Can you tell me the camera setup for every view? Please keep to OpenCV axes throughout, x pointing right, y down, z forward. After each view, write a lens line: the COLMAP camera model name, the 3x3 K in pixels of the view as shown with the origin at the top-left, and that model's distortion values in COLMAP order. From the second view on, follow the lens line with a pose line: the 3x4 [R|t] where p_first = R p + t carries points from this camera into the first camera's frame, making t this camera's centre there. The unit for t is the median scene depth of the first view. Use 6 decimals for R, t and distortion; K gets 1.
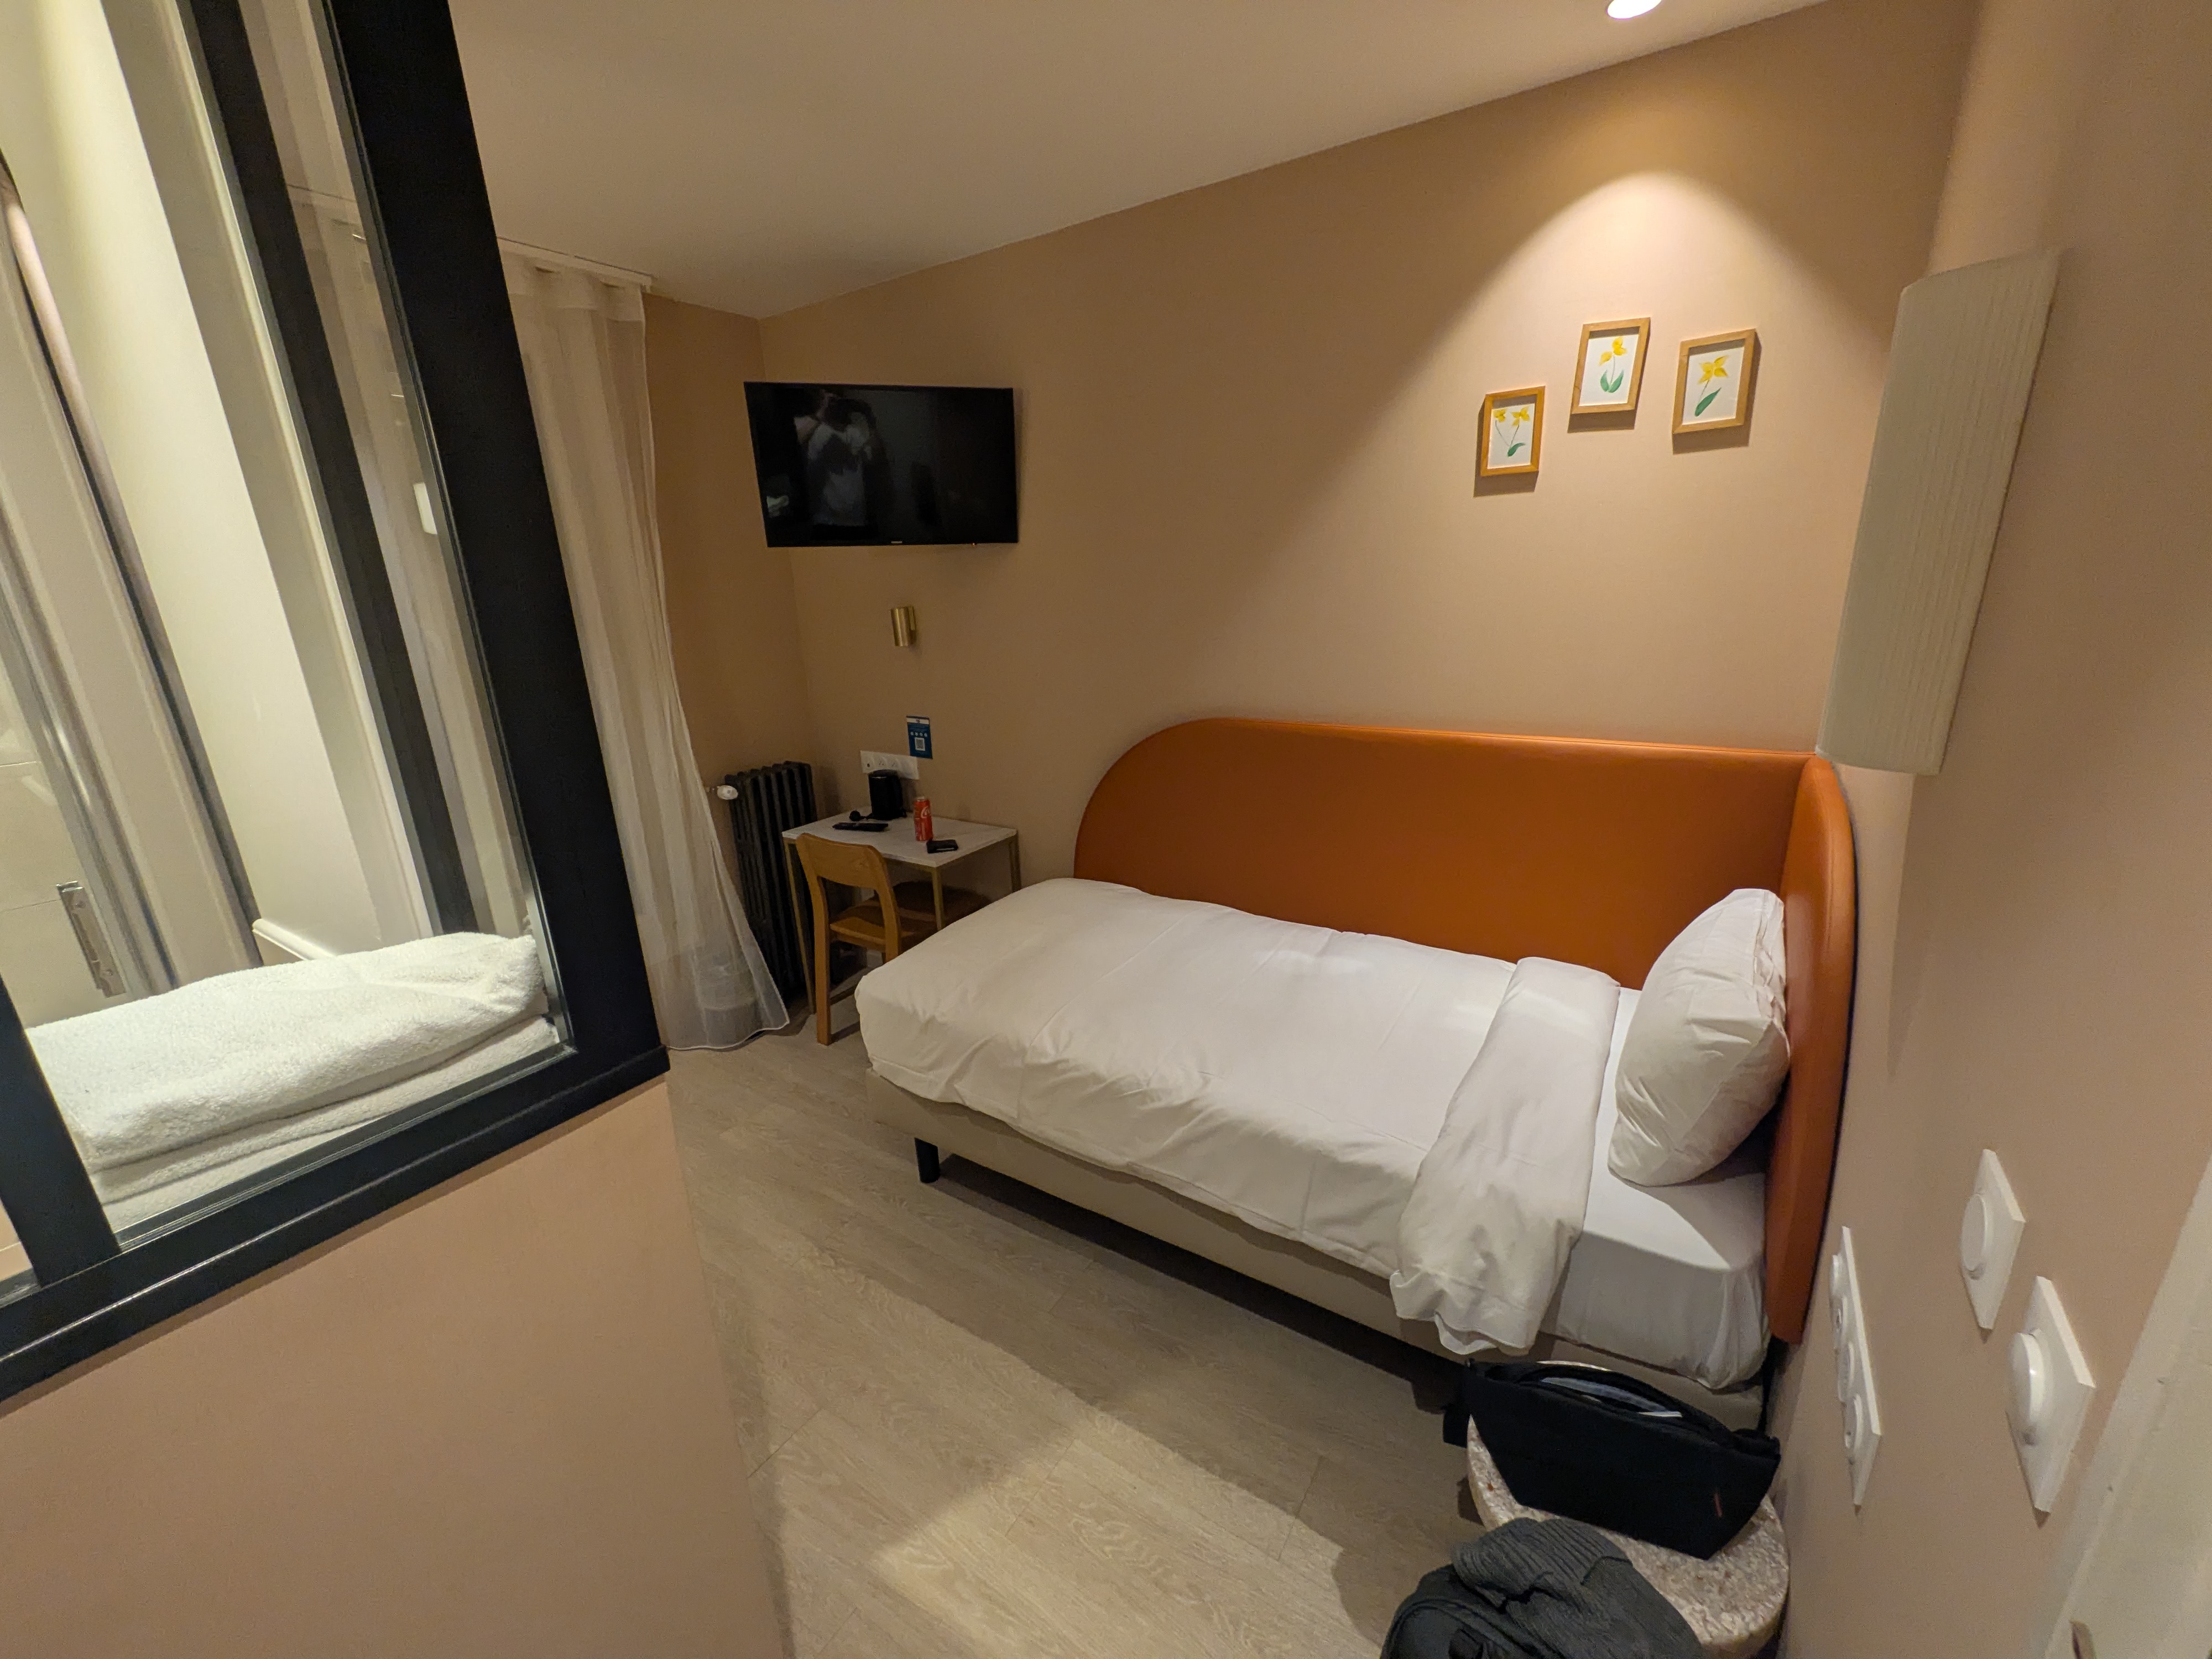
lens RADIAL K [[882.6, 0, 1108.1], [0, 882.6, 832.0], [0, 0, 1]] dist [-0.001491, 0.000381]
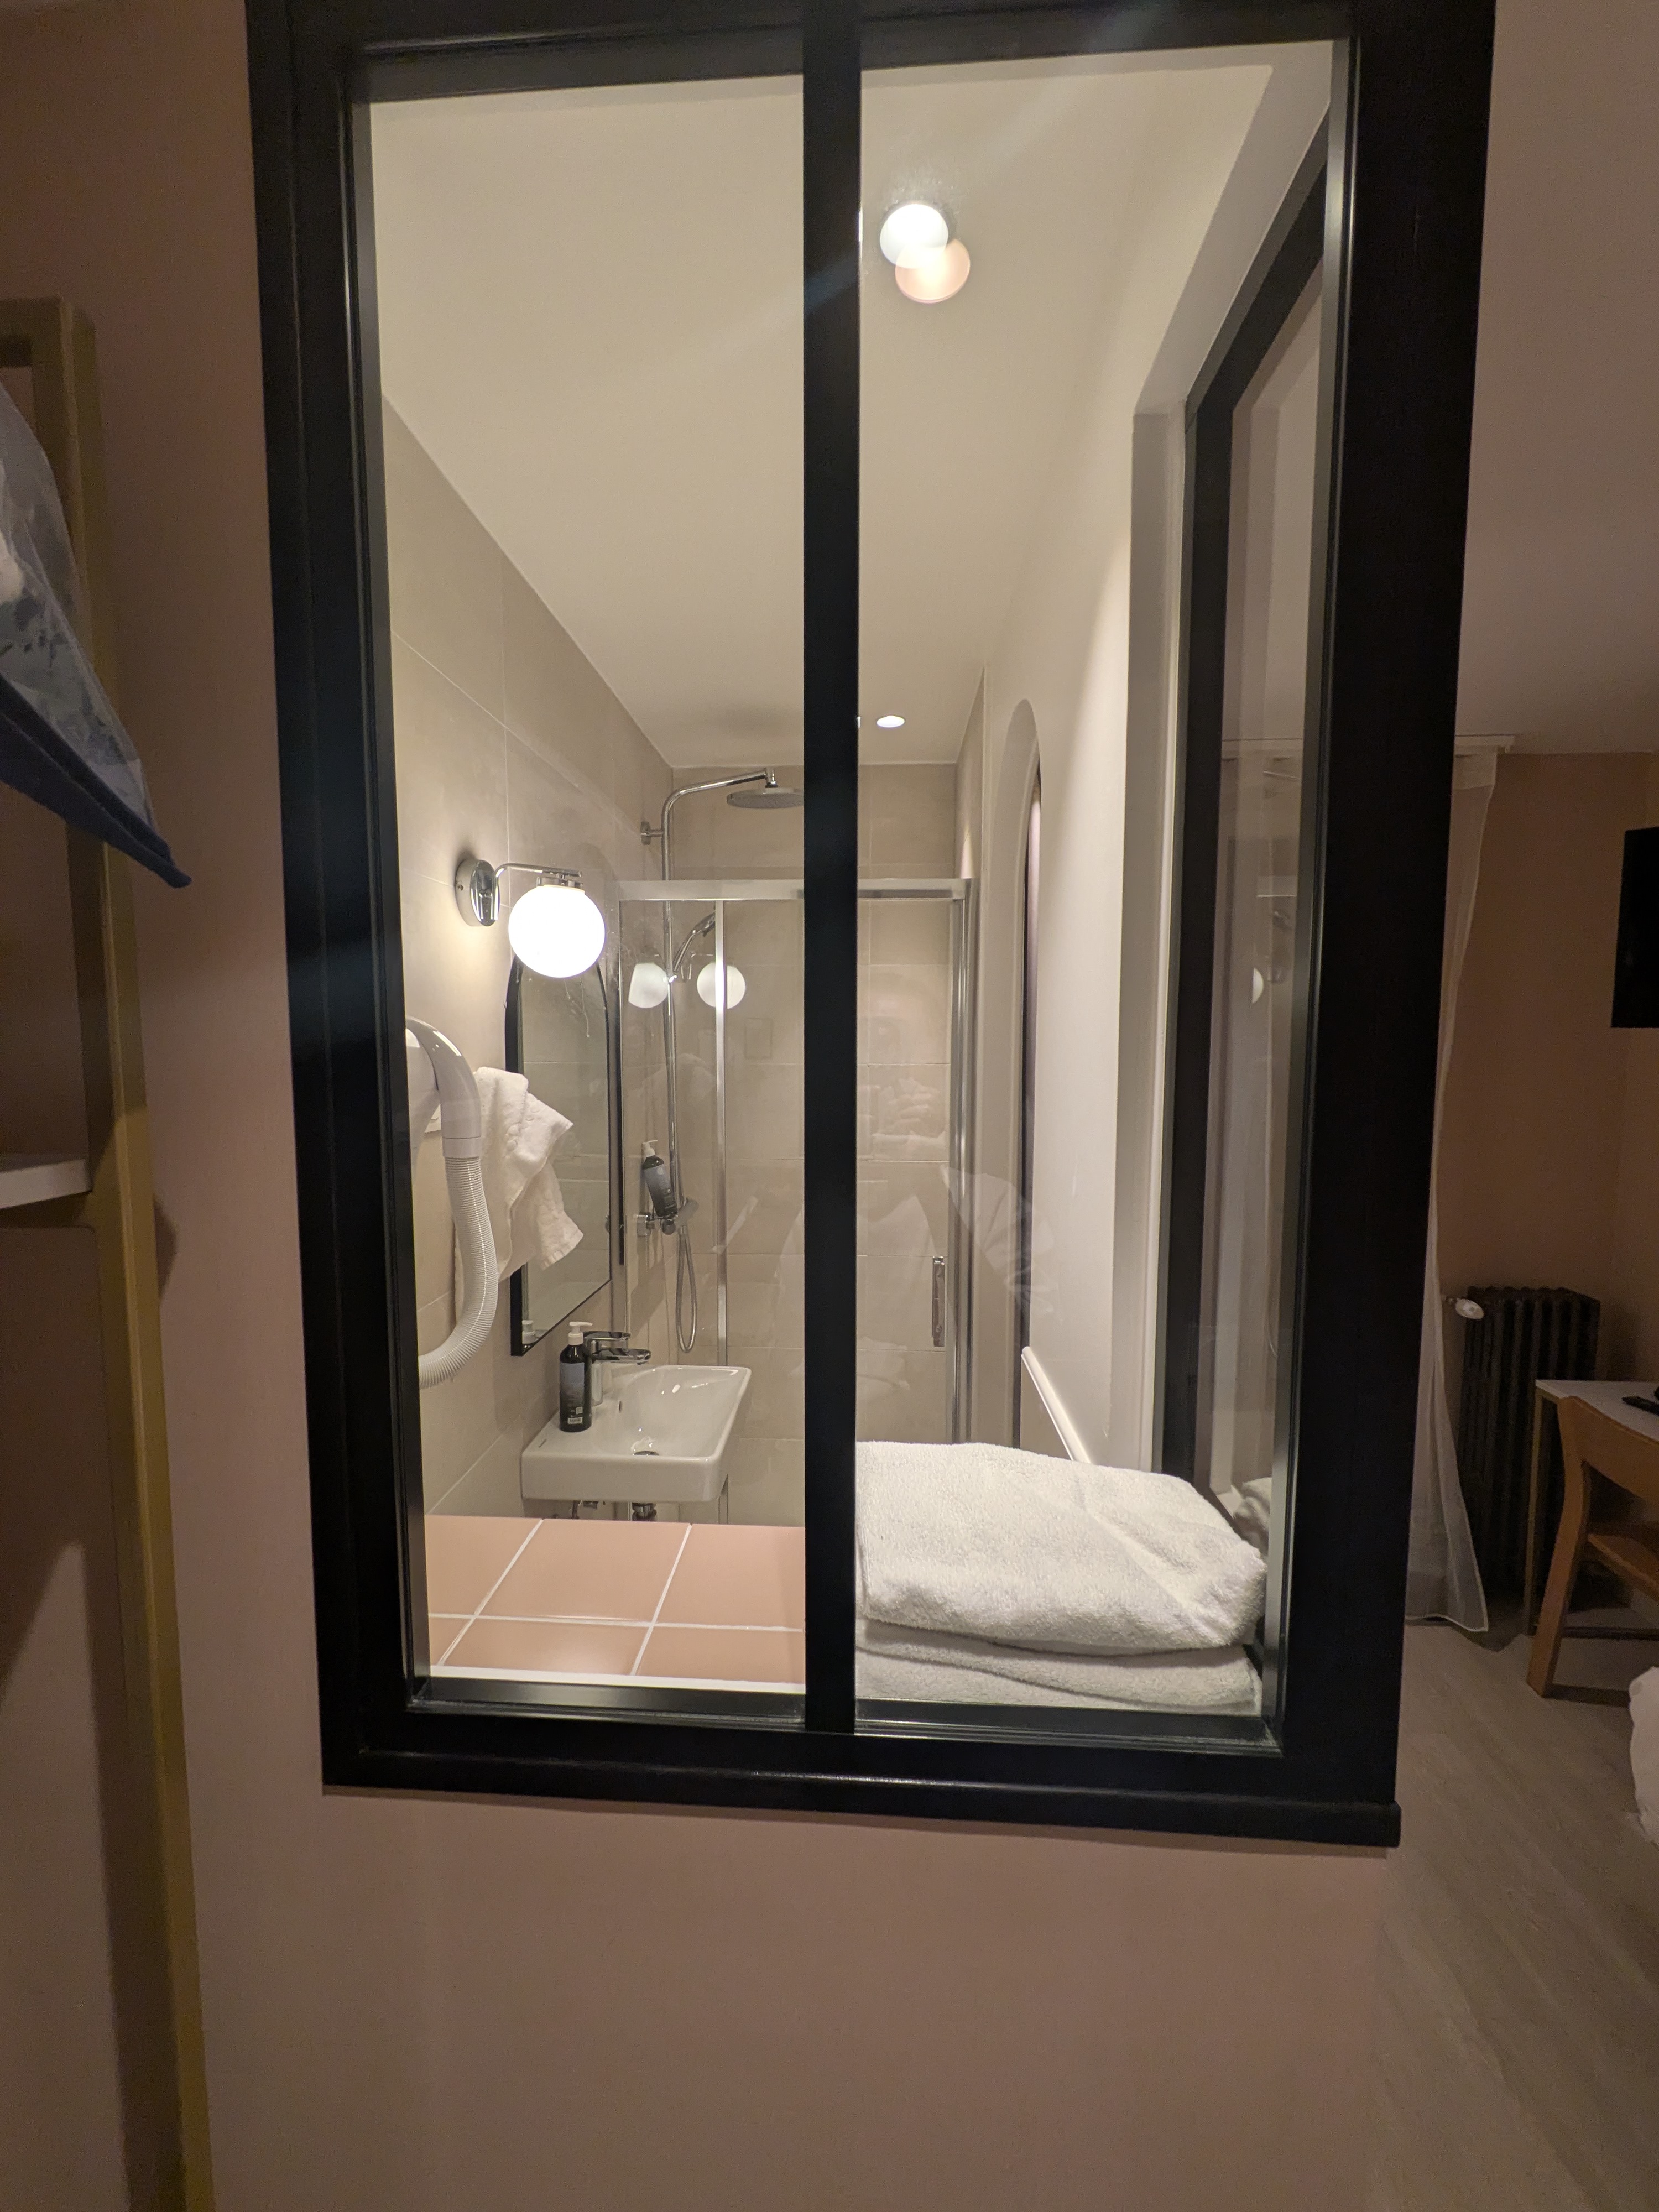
lens RADIAL K [[882.6, 0, 827.7], [0, 882.6, 1109.1], [0, 0, 1]] dist [-0.001491, 0.000381]
pose [[0.508263, 0.109404, -0.854225, -0.188577], [-0.266602, 0.963161, -0.035272, -0.124051], [0.818897, 0.245666, 0.518706, 0.144420]]
